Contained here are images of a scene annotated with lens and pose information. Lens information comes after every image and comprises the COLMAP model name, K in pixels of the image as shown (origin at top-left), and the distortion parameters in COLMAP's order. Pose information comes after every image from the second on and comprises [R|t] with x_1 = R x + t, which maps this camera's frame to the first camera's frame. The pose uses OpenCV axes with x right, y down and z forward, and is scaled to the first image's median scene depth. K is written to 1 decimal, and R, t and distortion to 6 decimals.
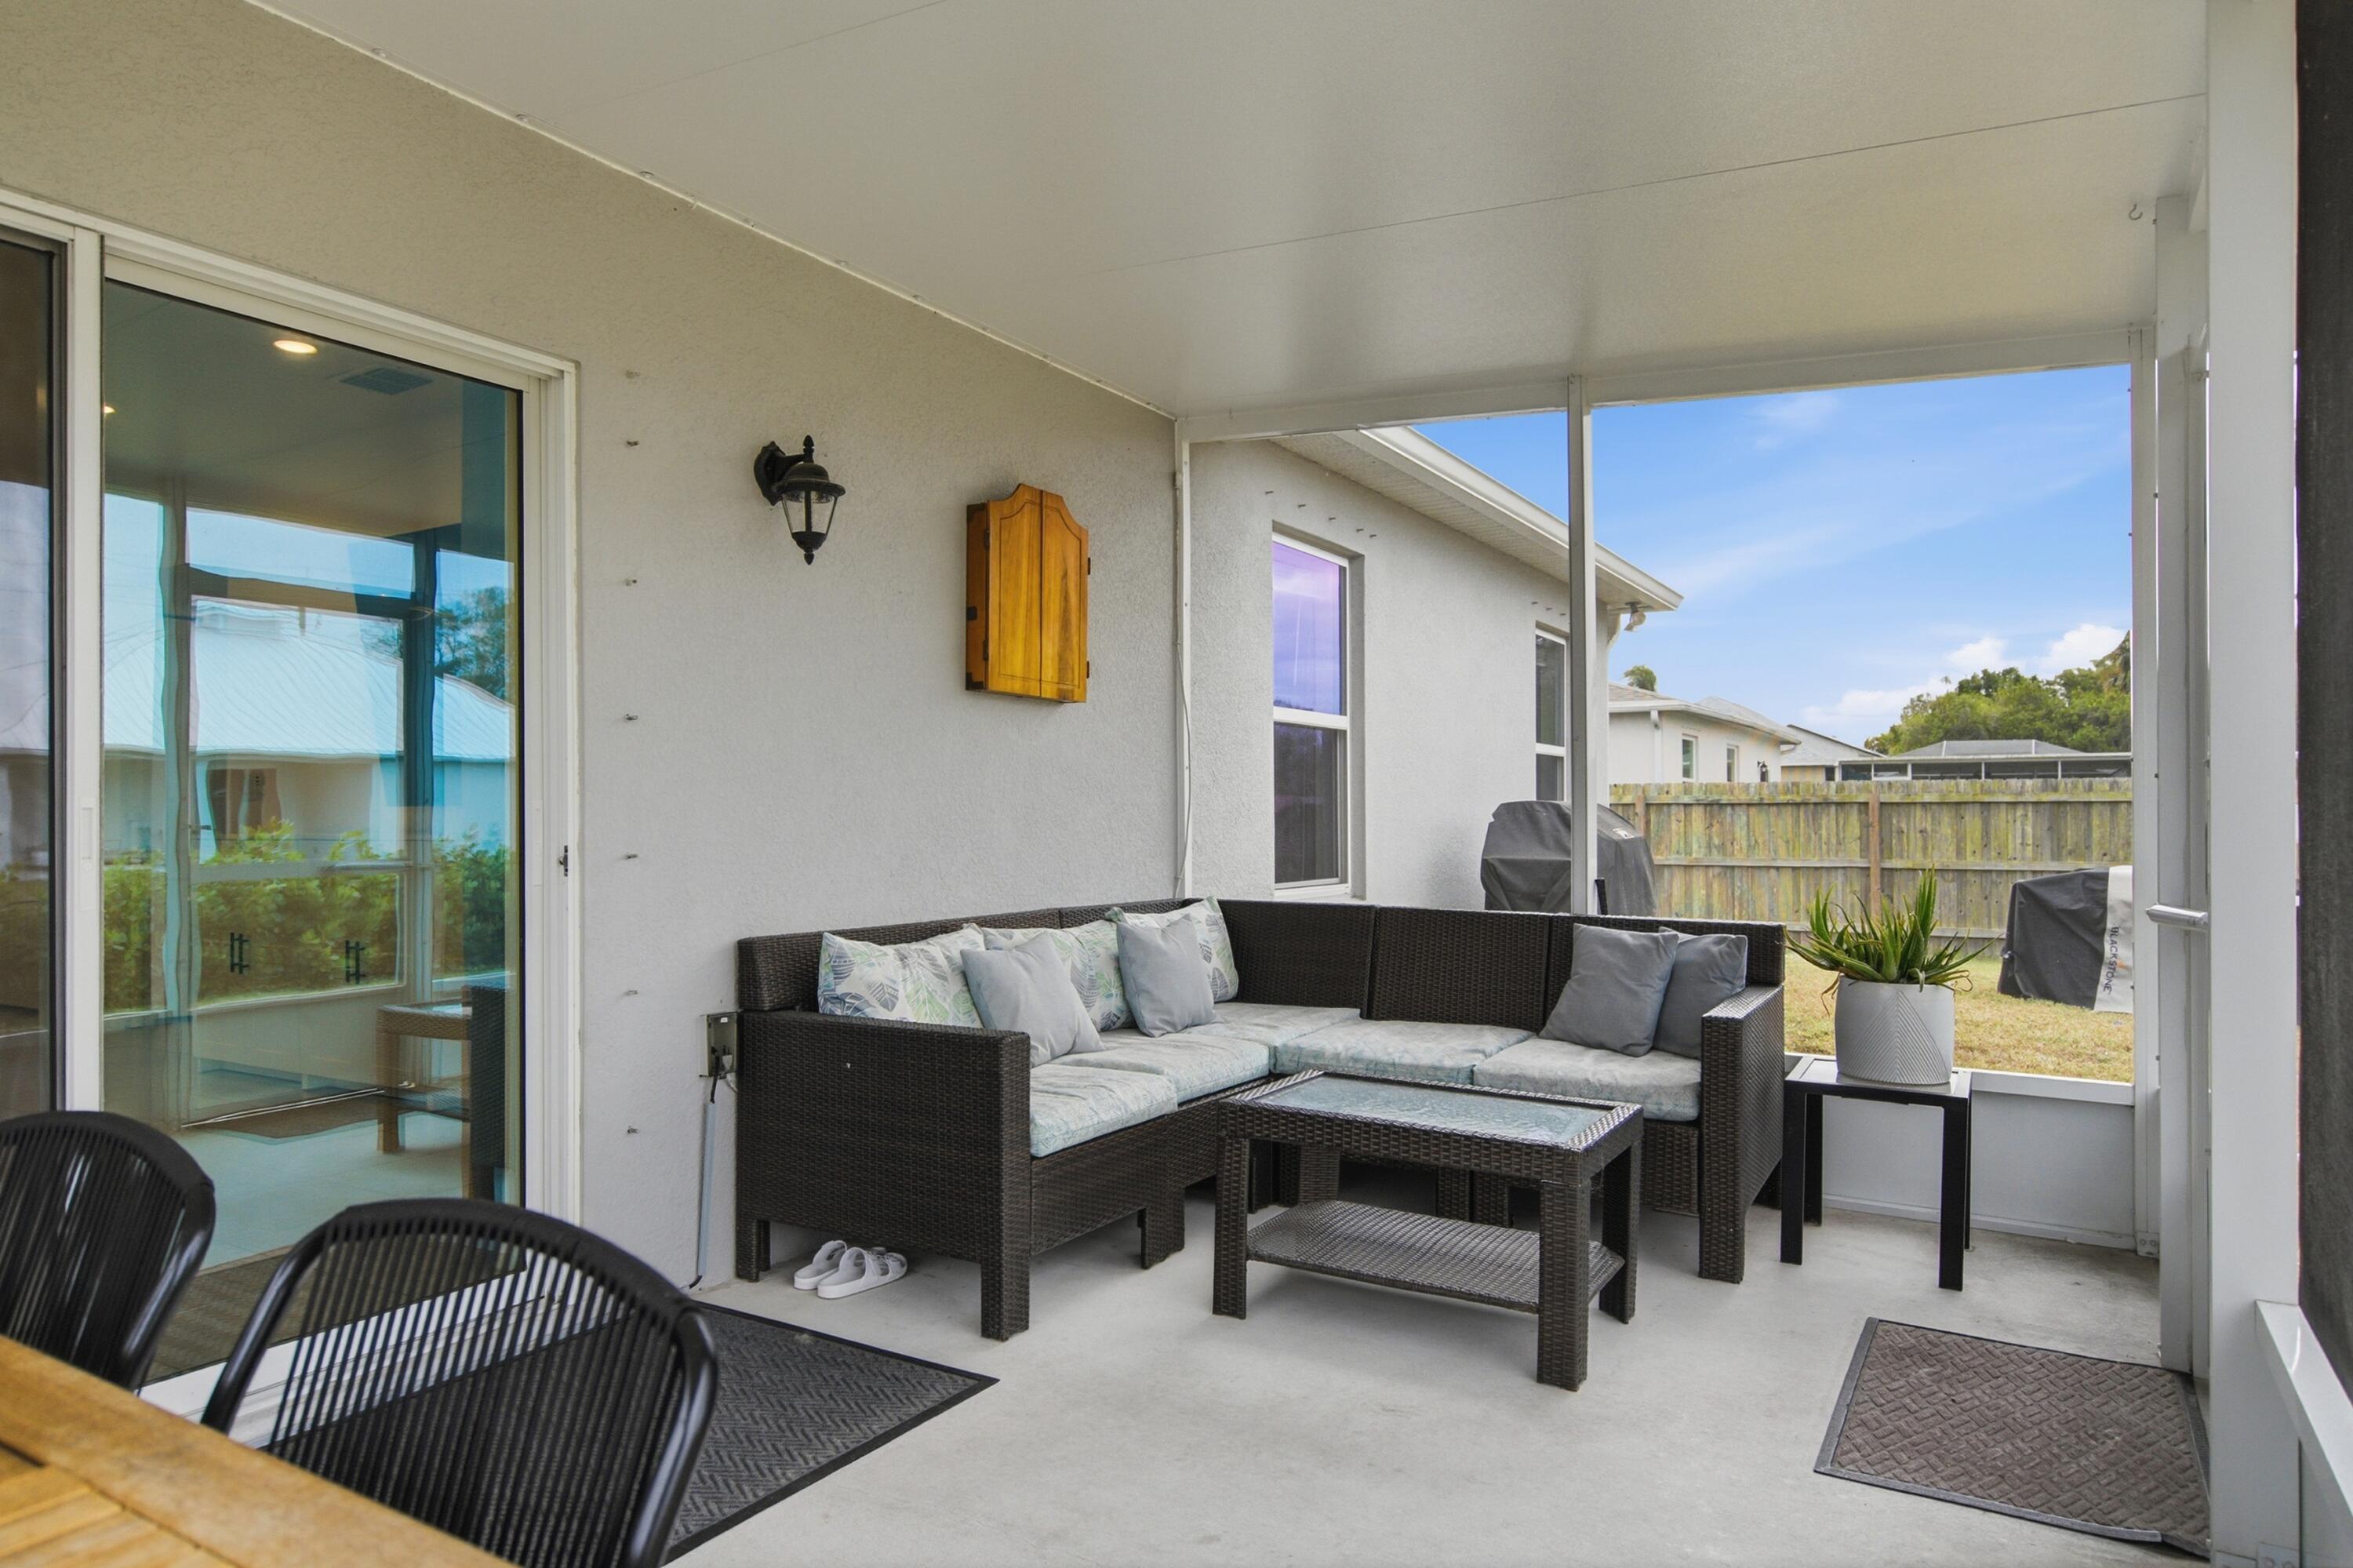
lens RADIAL K [[1432.3, 0, 1169.6], [0, 1432.3, 787.3], [0, 0, 1]] dist [0.006072, -0.002056]
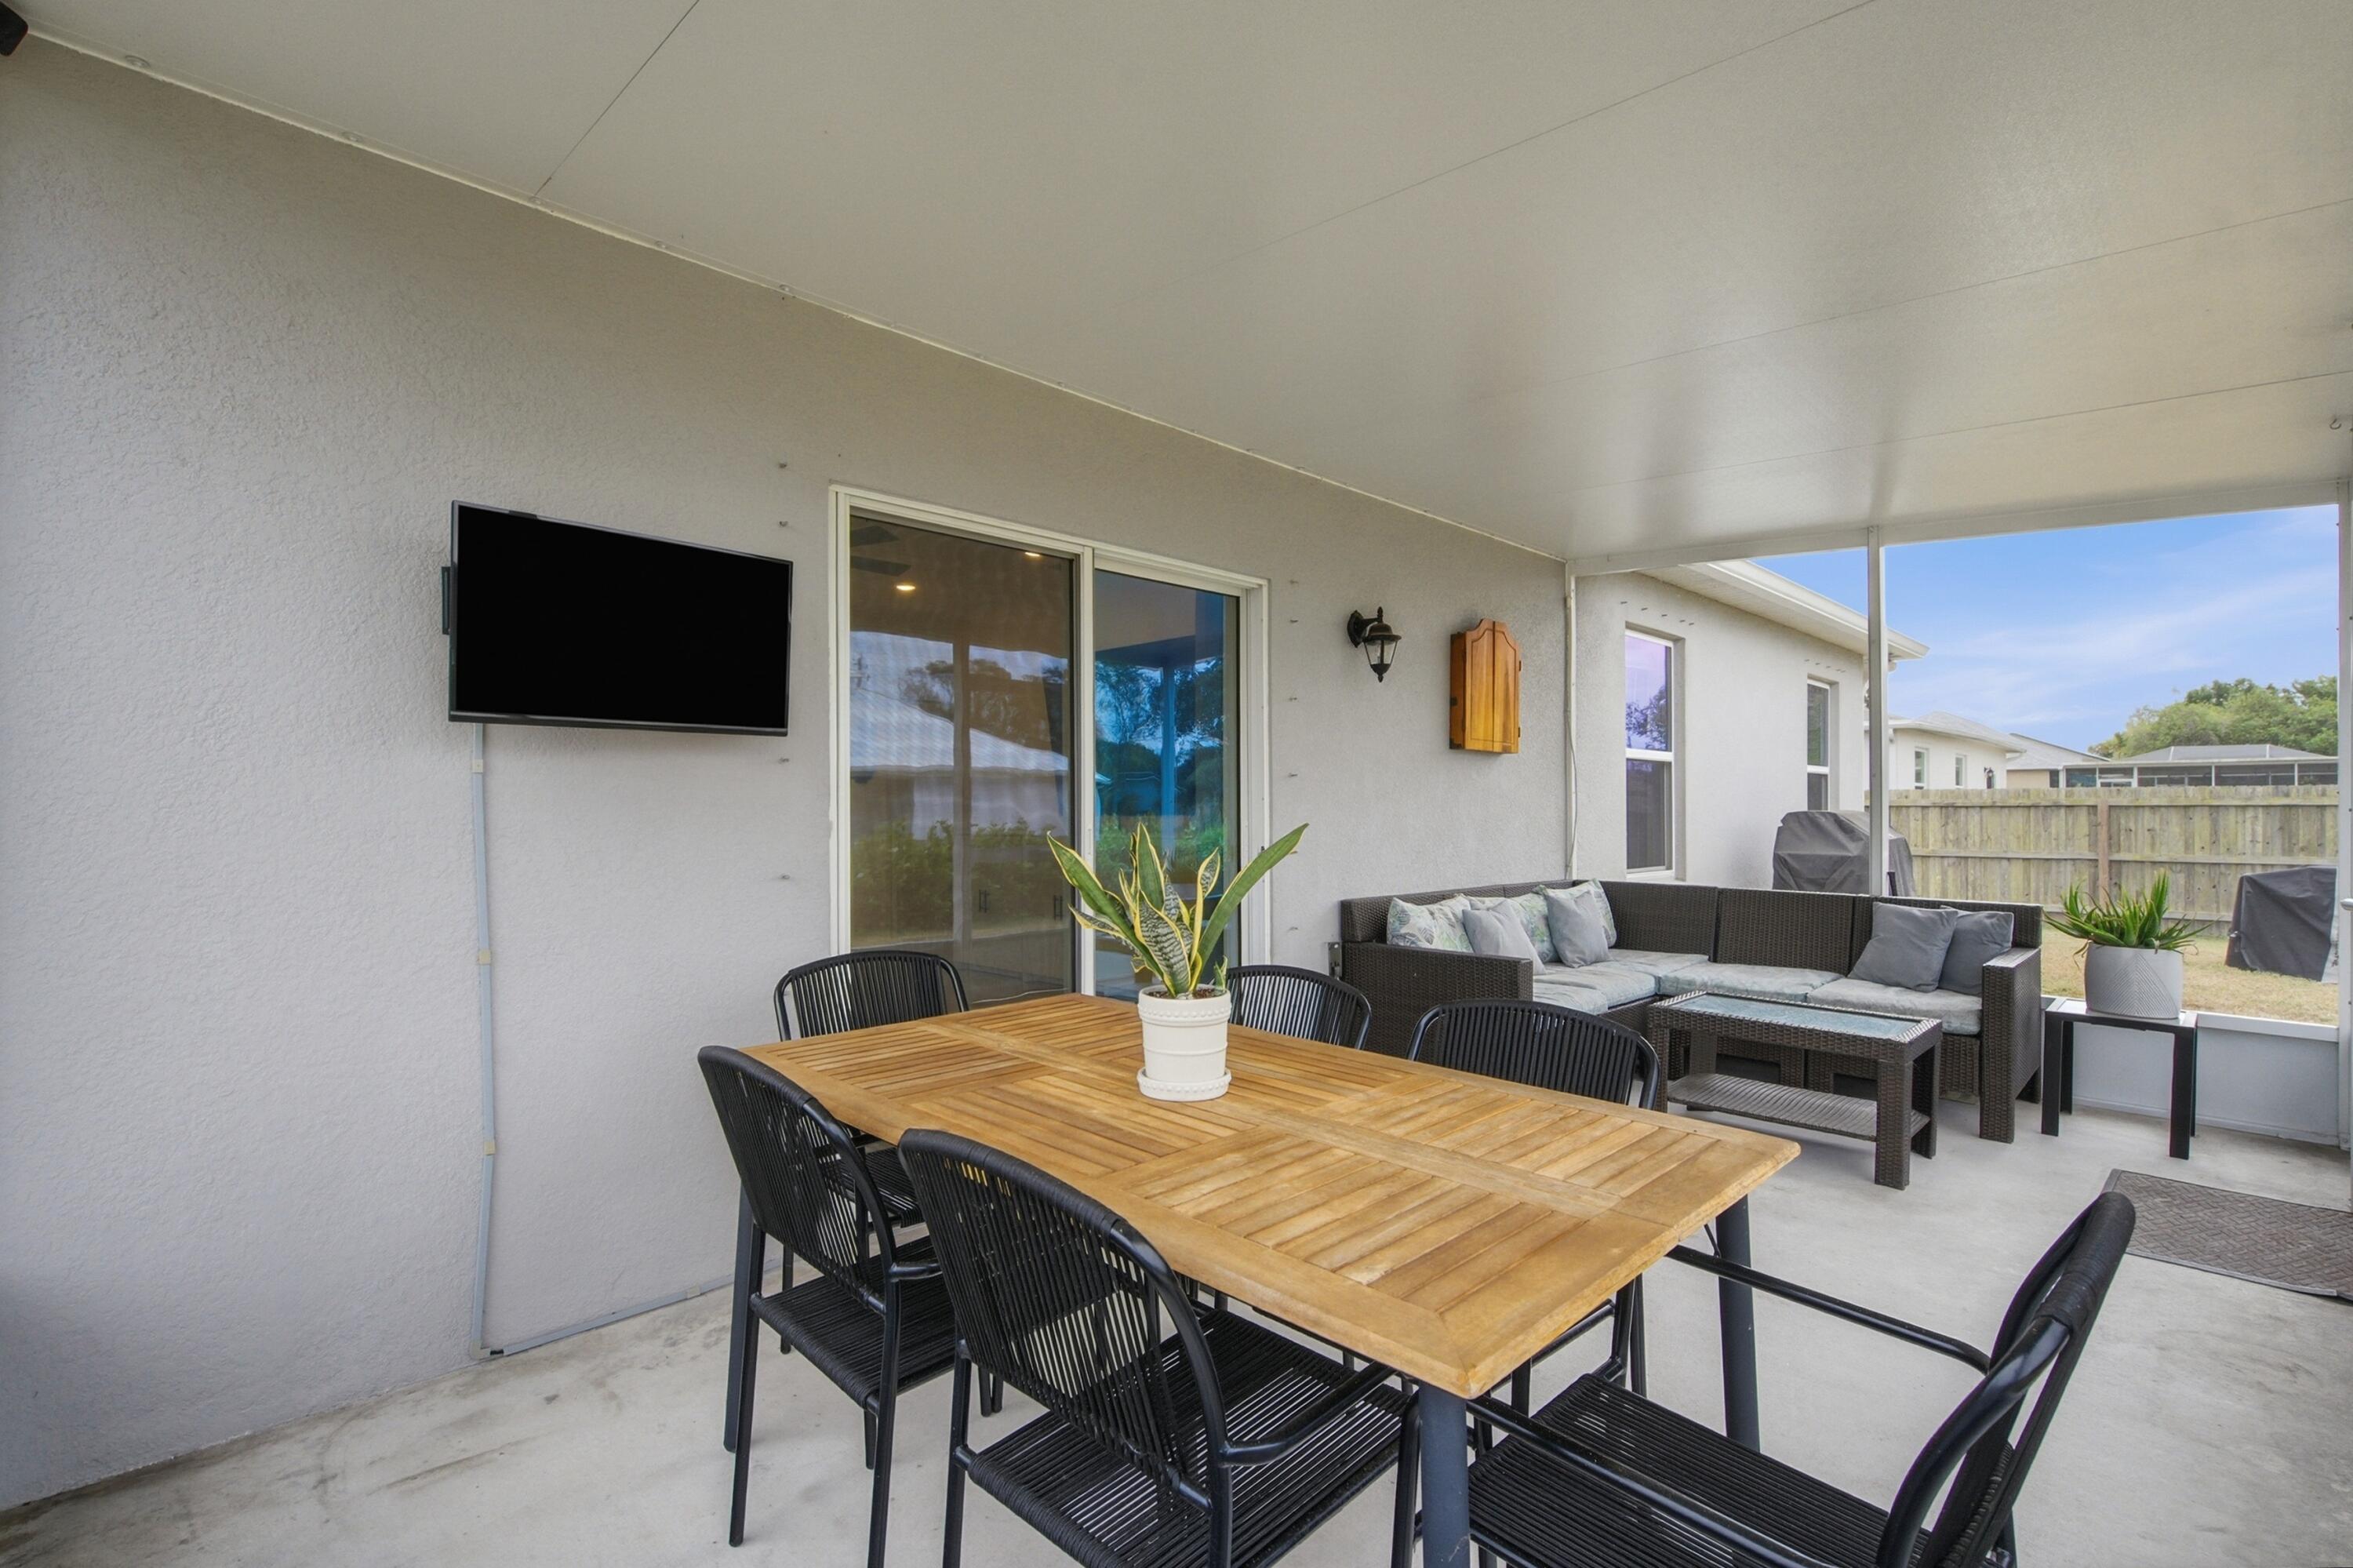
lens RADIAL K [[1063.9, 0, 1186.7], [0, 1063.9, 799.2], [0, 0, 1]] dist [0.001796, -0.000615]
pose [[0.968614, -0.001010, -0.248566, -0.131577], [0.003415, 0.999951, 0.009243, -0.023309], [0.248544, -0.009802, 0.968571, -0.237699]]
